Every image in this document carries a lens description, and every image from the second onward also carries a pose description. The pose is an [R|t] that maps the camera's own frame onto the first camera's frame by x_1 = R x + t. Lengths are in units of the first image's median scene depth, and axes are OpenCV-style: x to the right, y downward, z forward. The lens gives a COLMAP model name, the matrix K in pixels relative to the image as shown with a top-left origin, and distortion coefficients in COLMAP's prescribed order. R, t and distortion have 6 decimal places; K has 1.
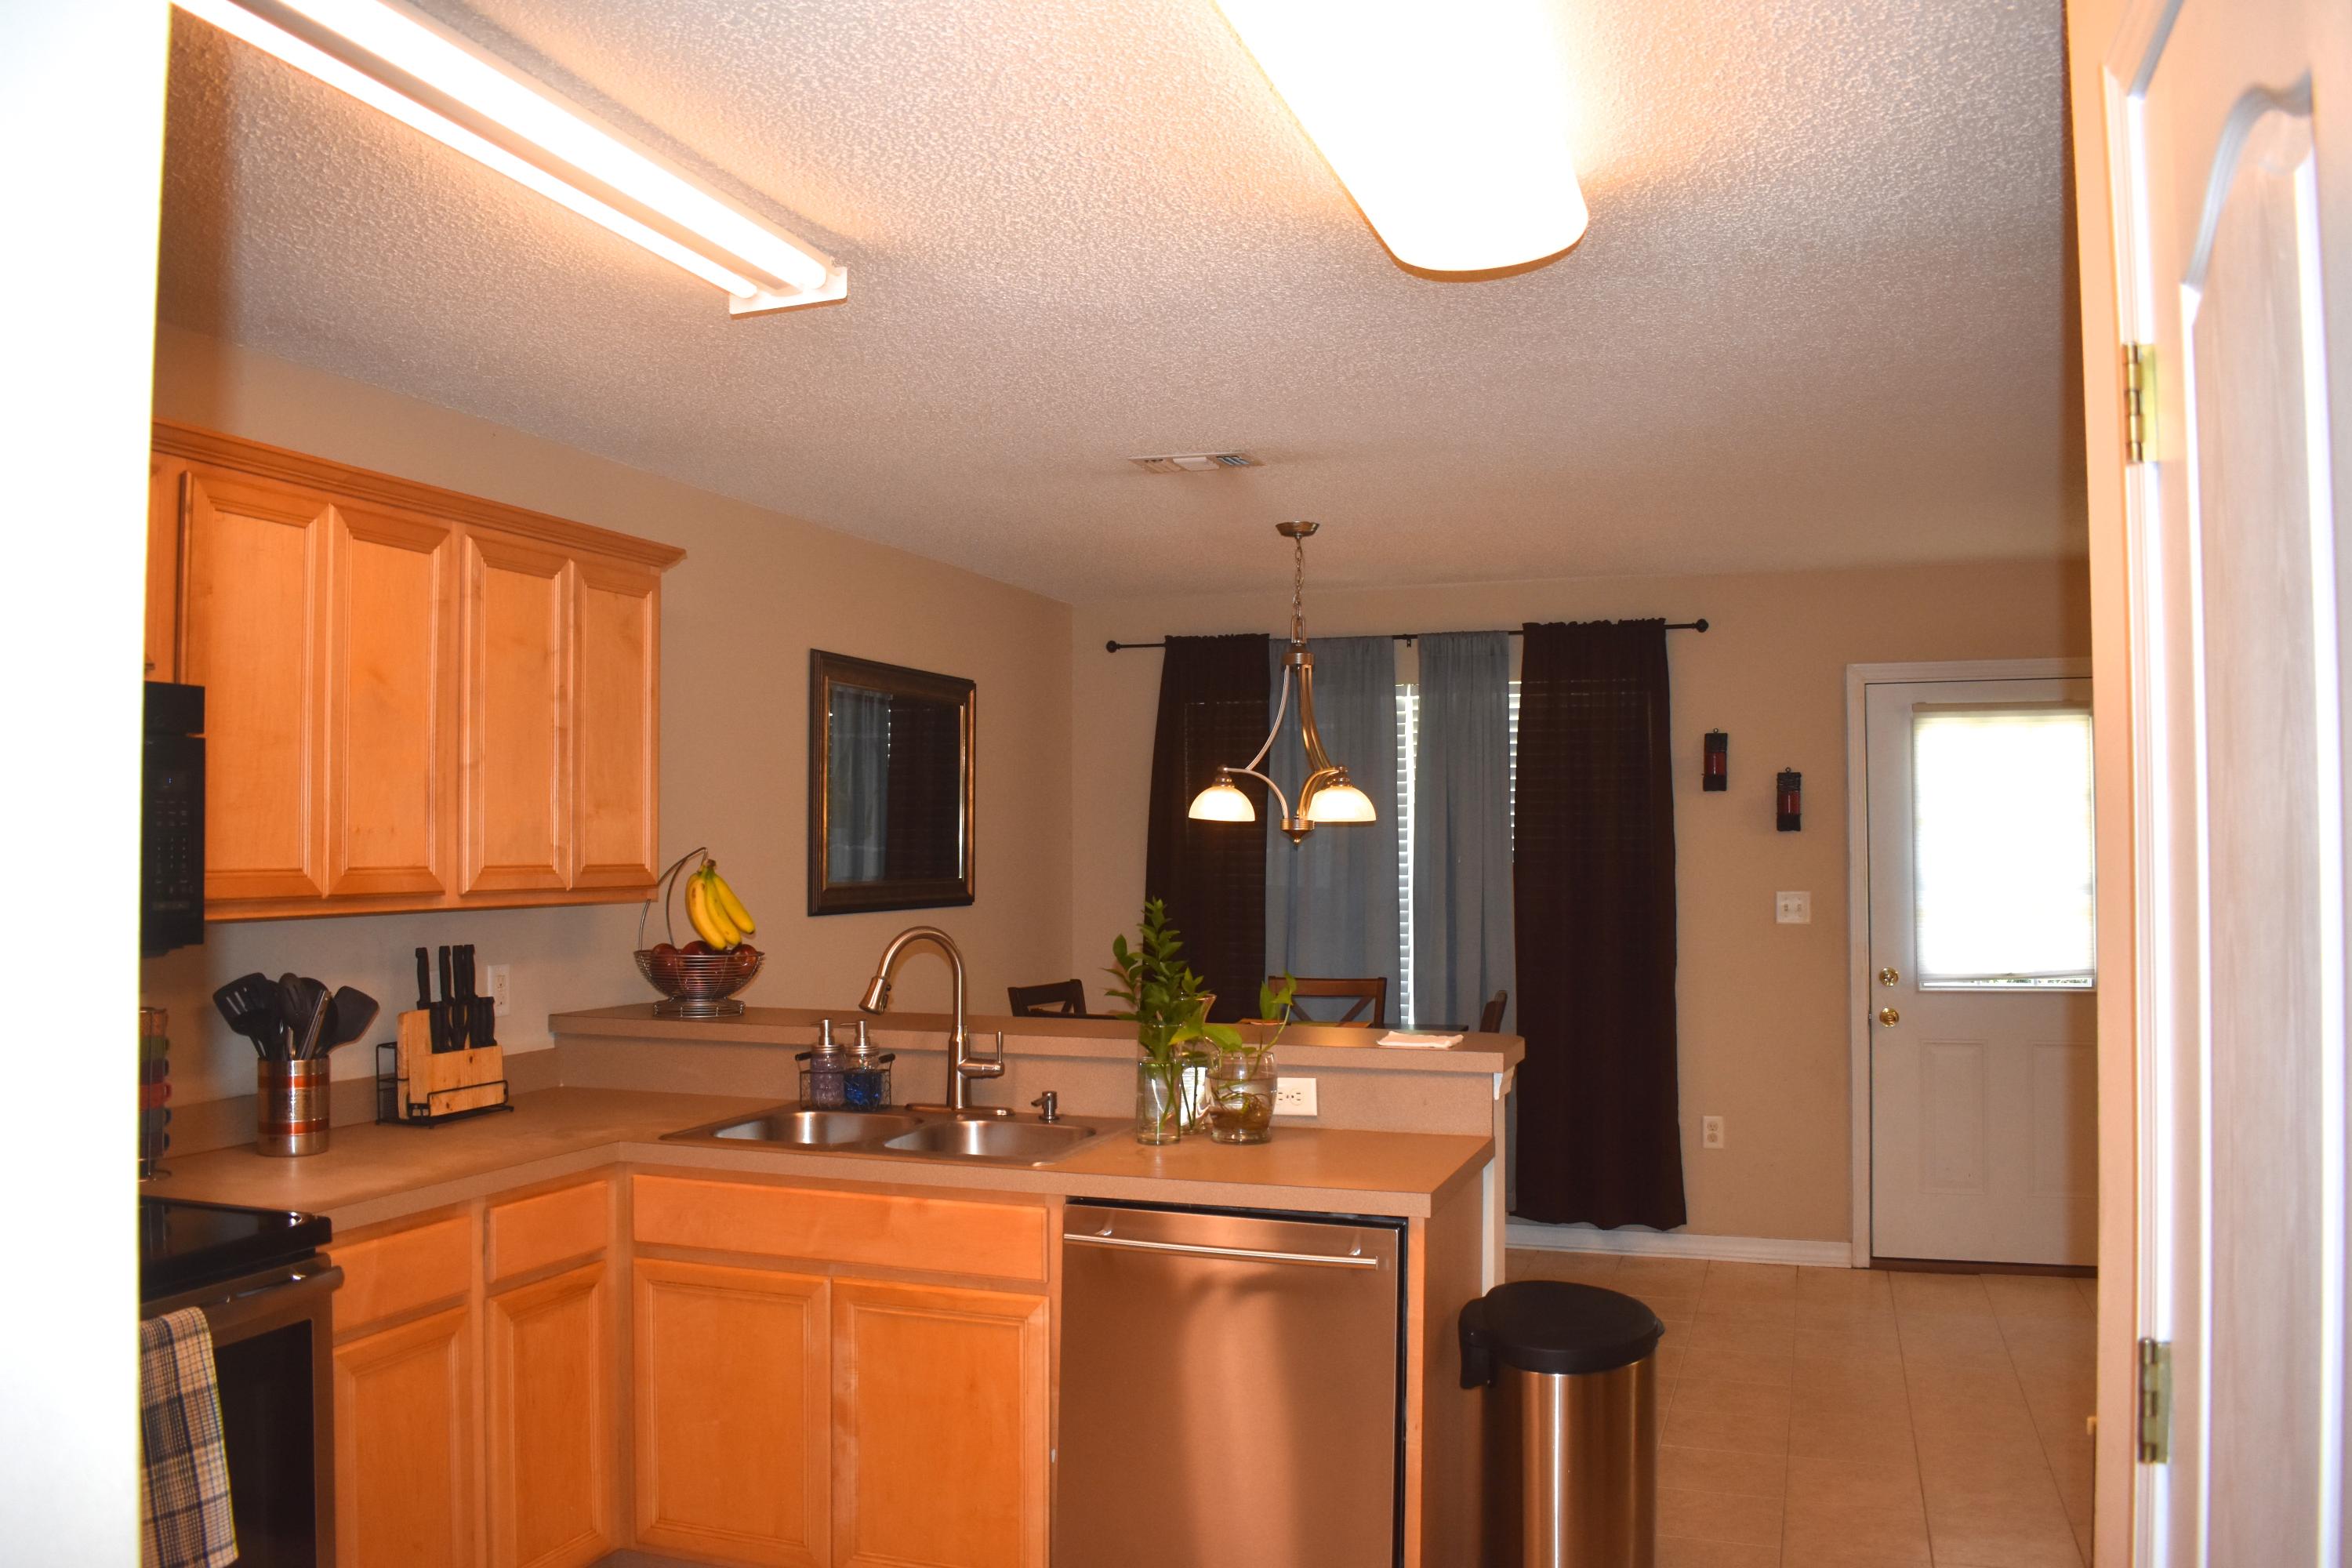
lens RADIAL K [[1833.2, 0, 1175.8], [0, 1833.2, 787.8], [0, 0, 1]] dist [-0.098311, 0.015241]
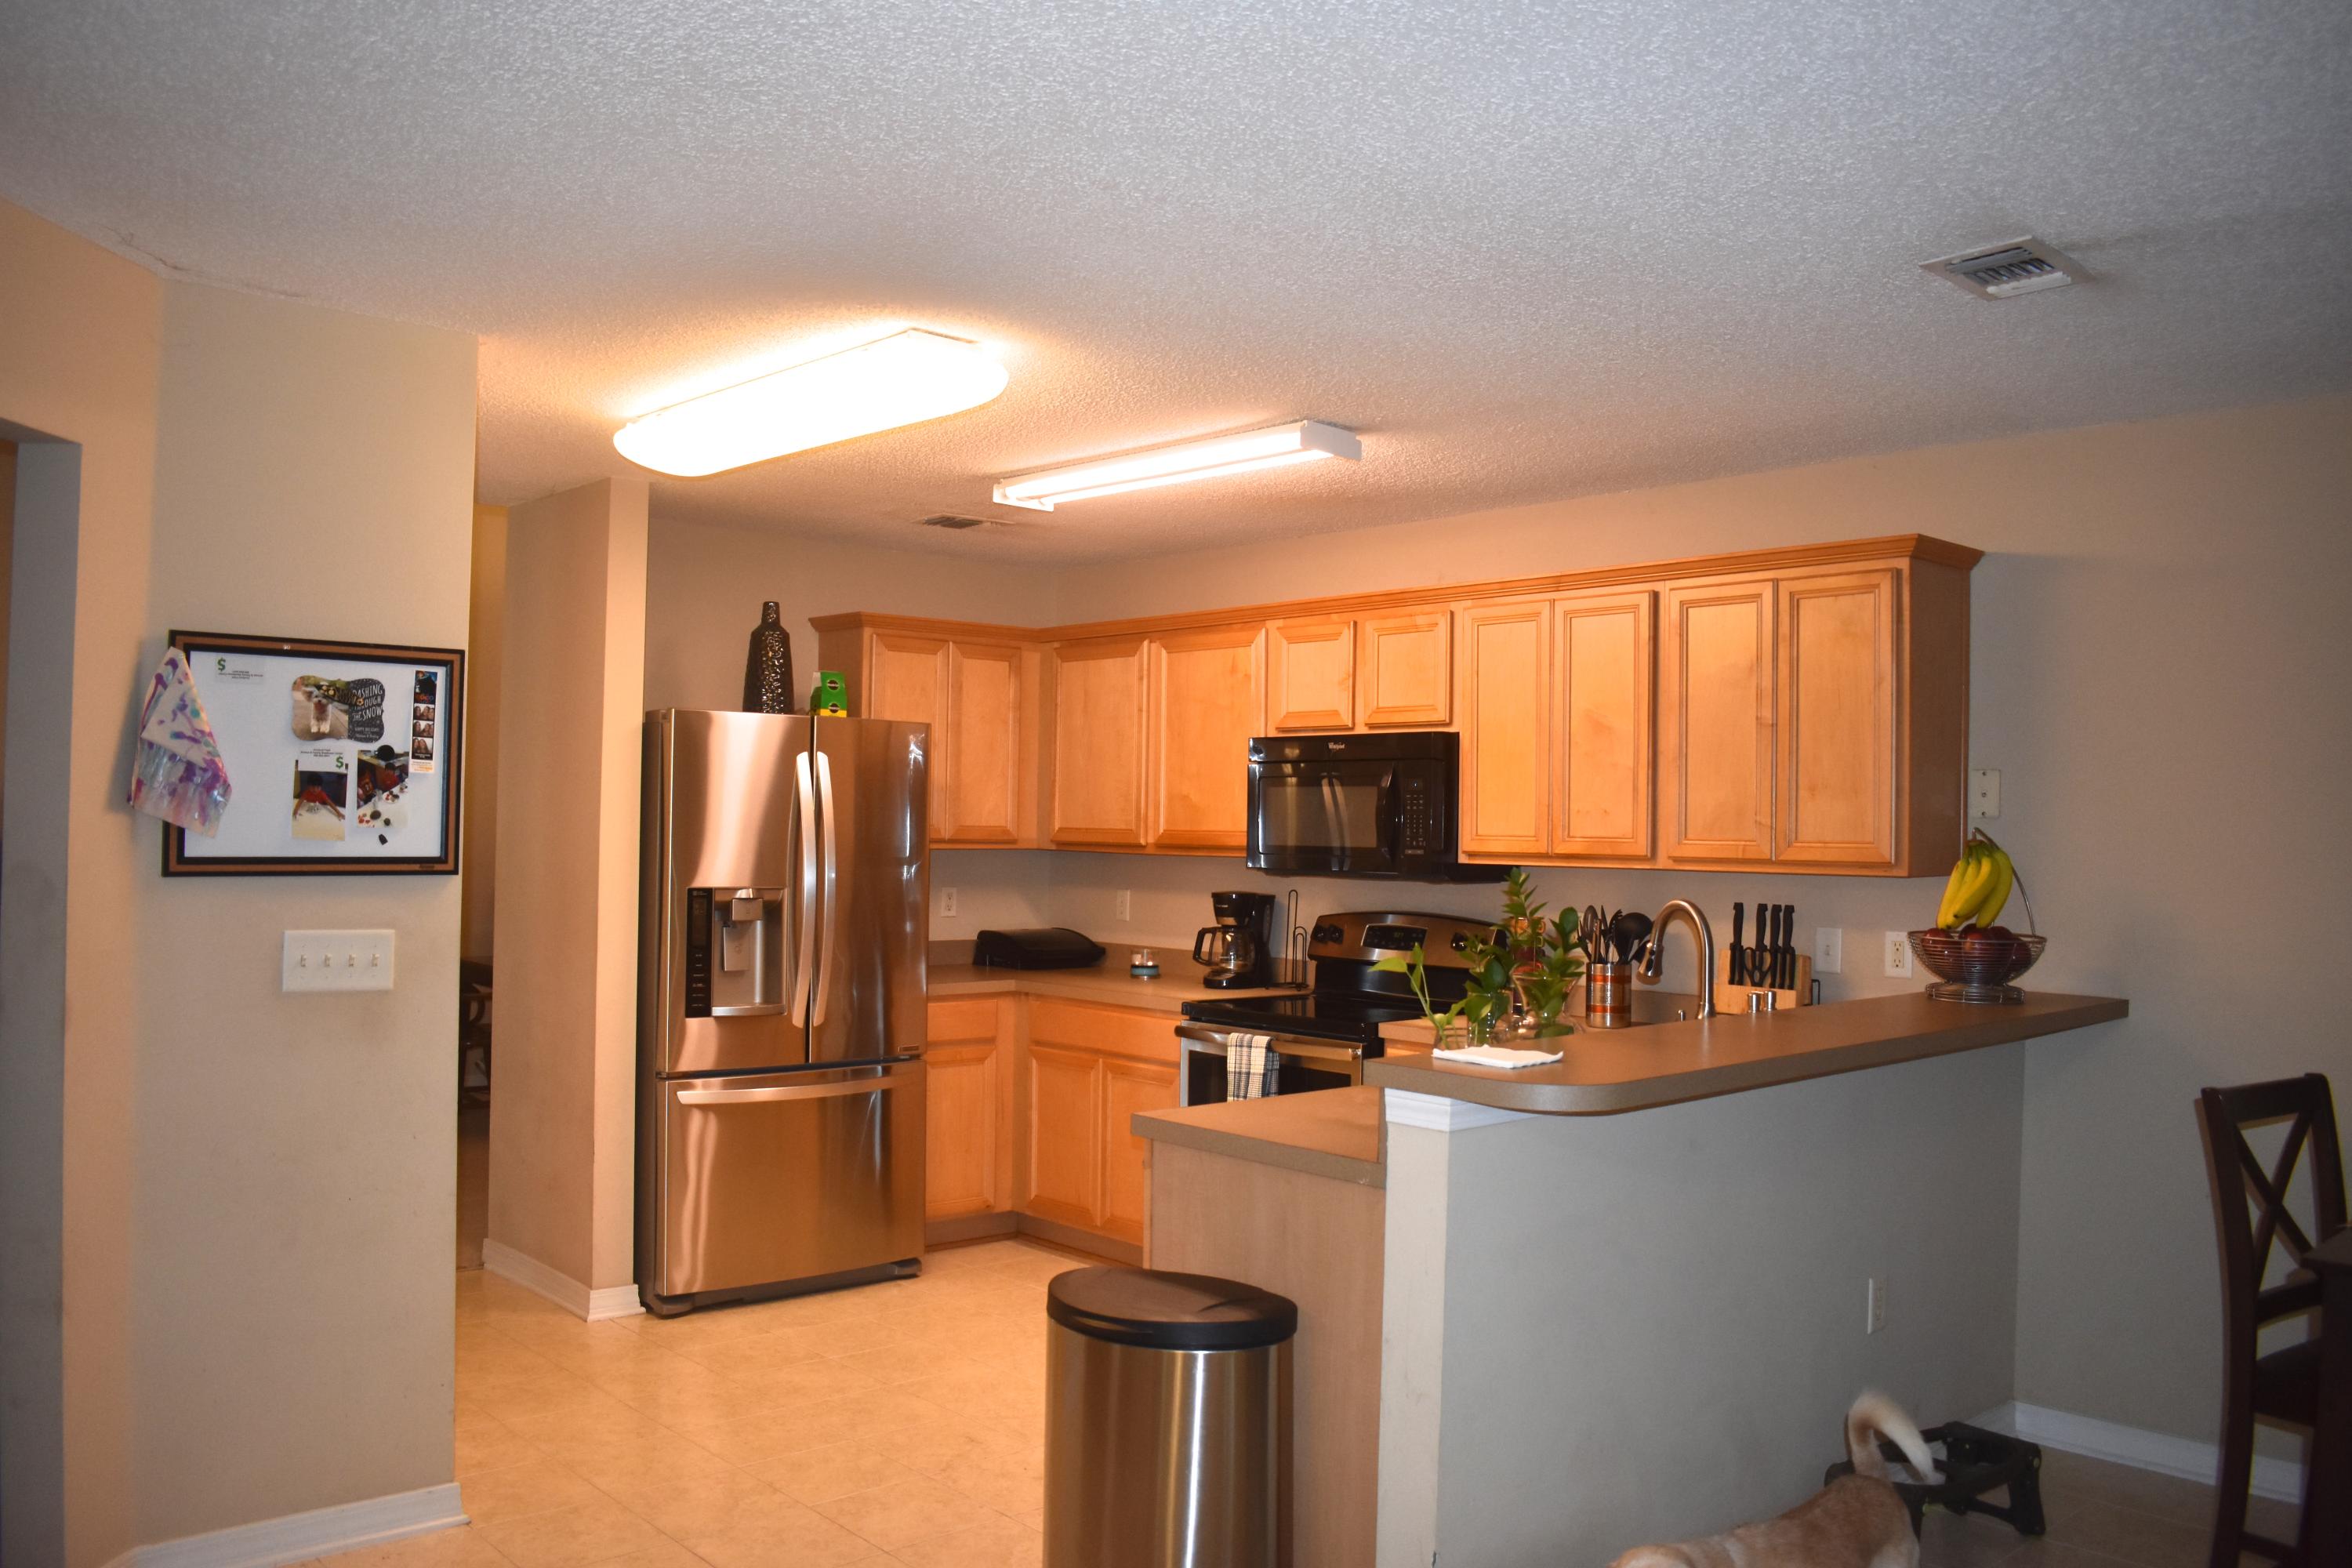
lens RADIAL K [[1833.2, 0, 1174.5], [0, 1833.2, 788.2], [0, 0, 1]] dist [-0.098311, 0.015241]
pose [[-0.477887, -0.018841, -0.878219, 0.927333], [0.014481, 0.999465, -0.029323, 0.039023], [0.878302, -0.026731, -0.477359, 1.274970]]
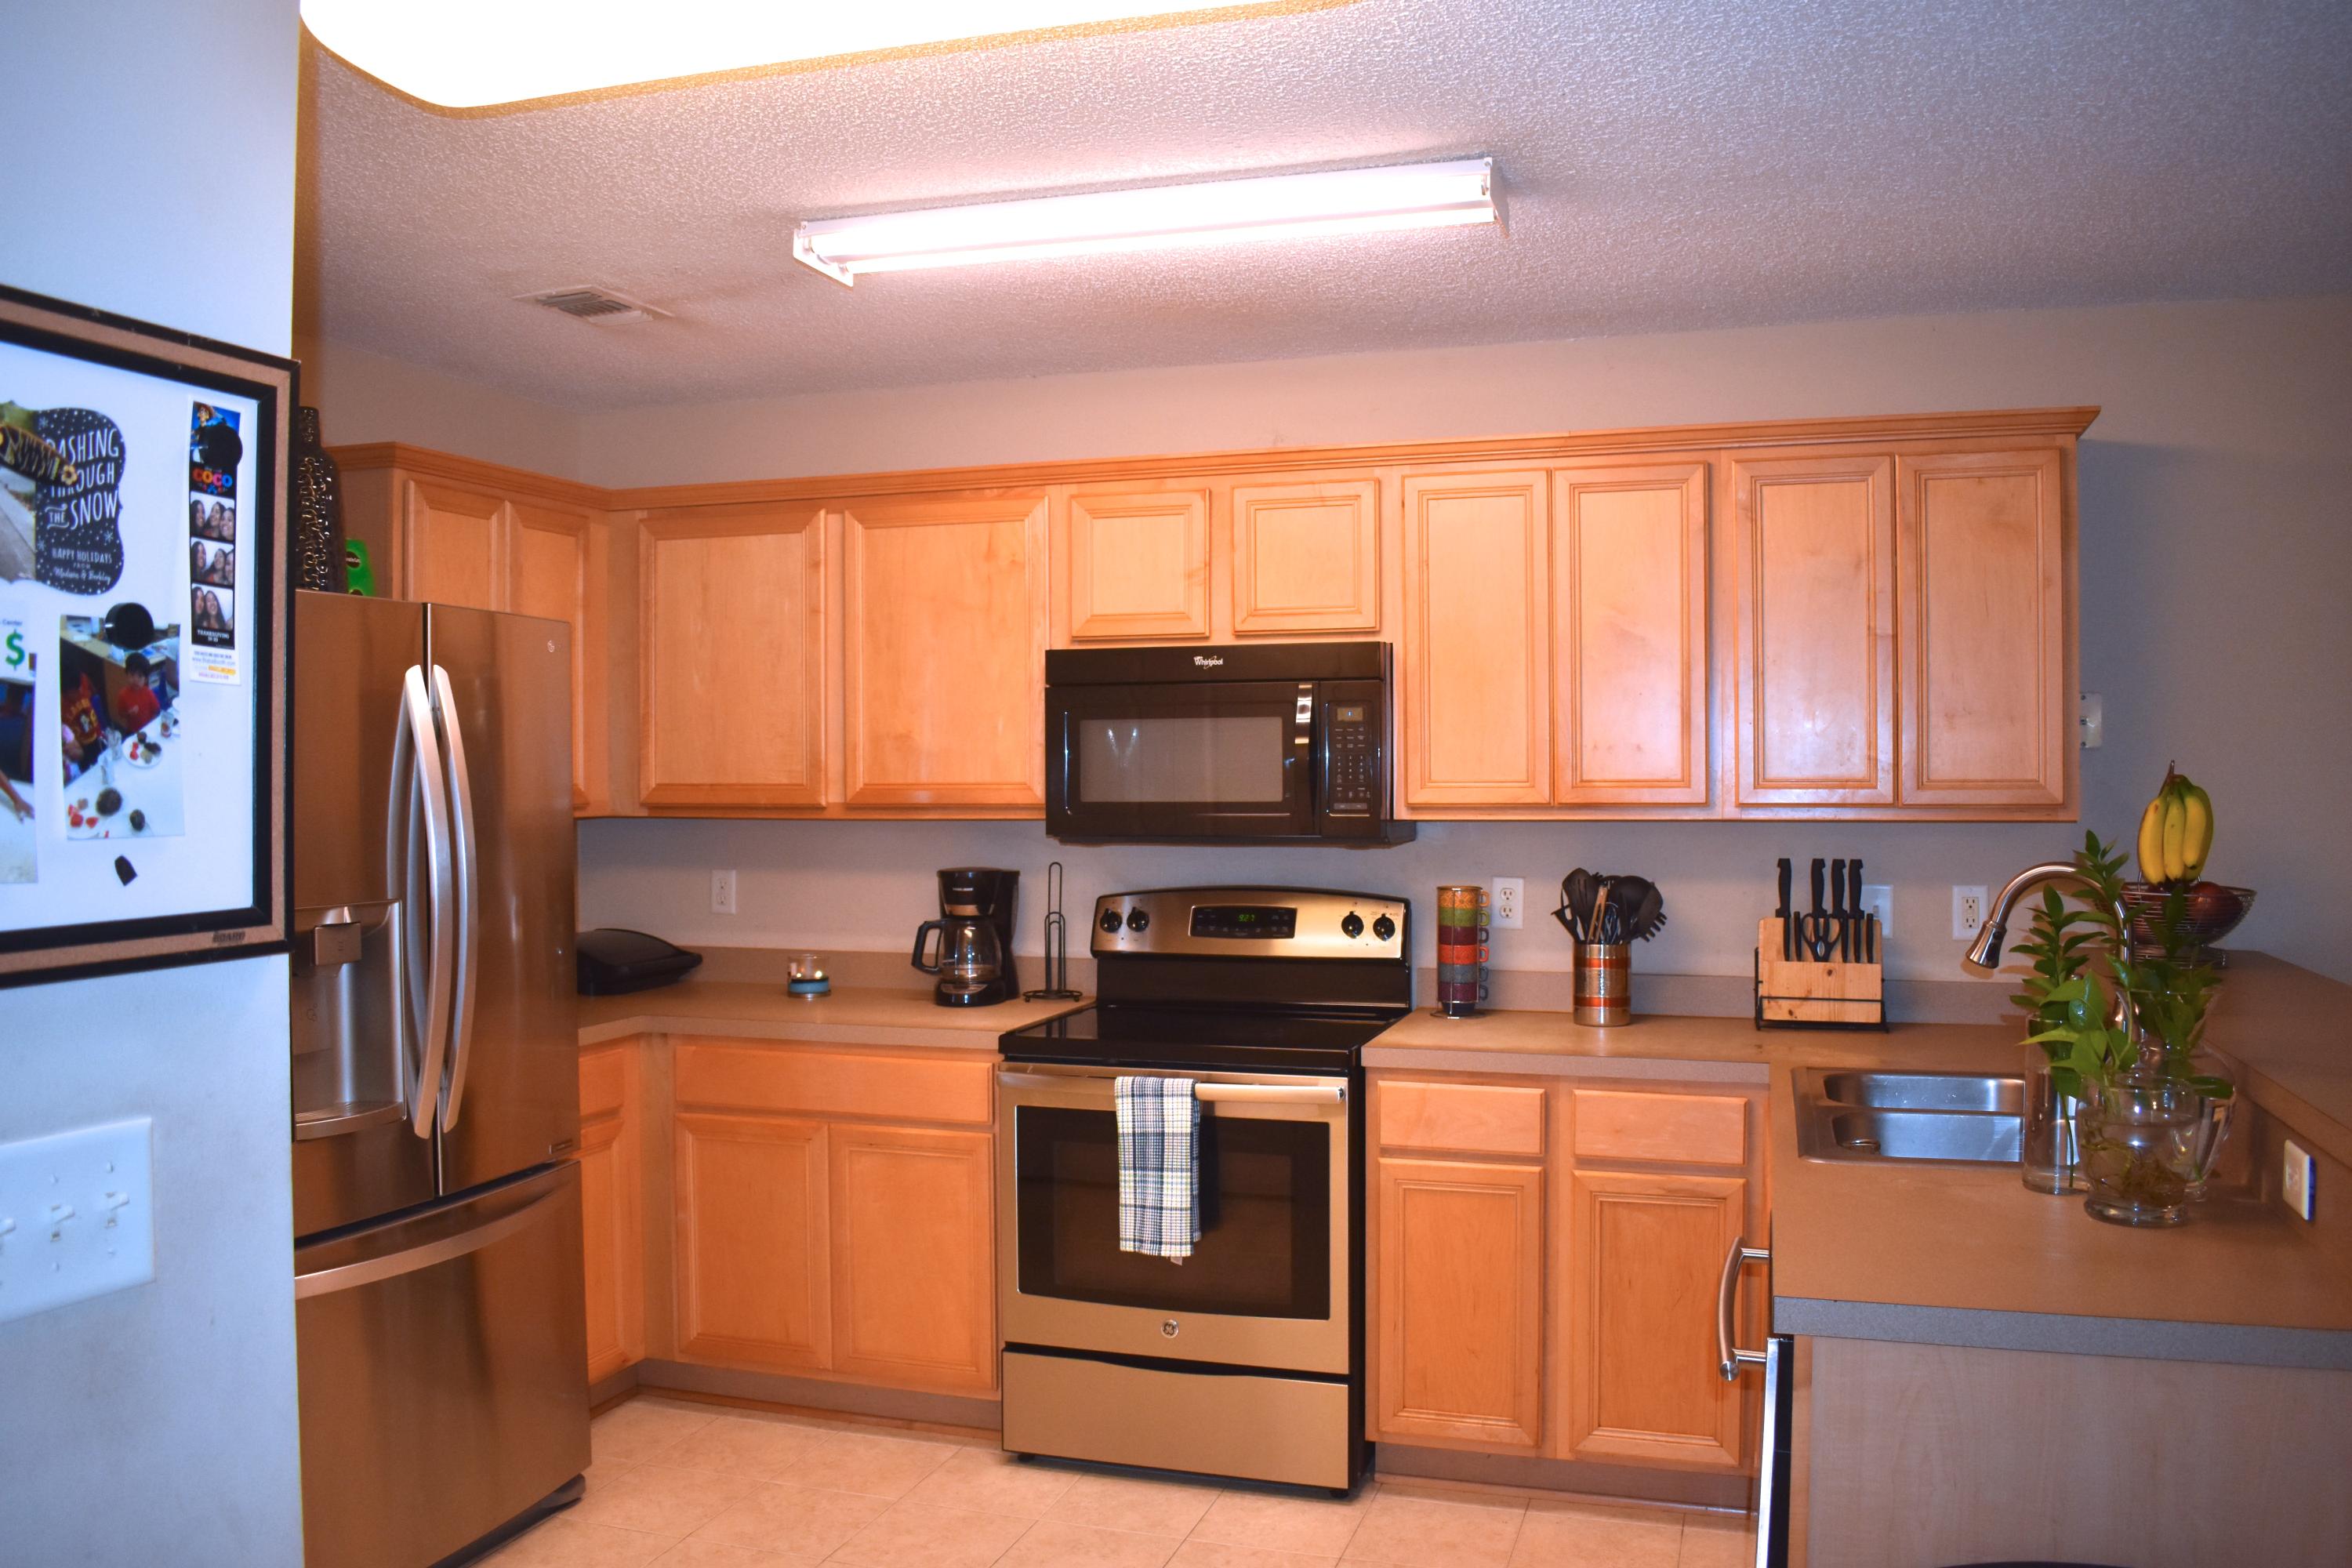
lens RADIAL K [[1833.2, 0, 1179.0], [0, 1833.2, 792.9], [0, 0, 1]] dist [-0.098311, 0.015241]
pose [[0.029392, 0.018727, -0.999393, 0.620618], [0.036023, 0.999155, 0.019782, 0.017653], [0.998919, -0.036582, 0.028692, 0.624248]]
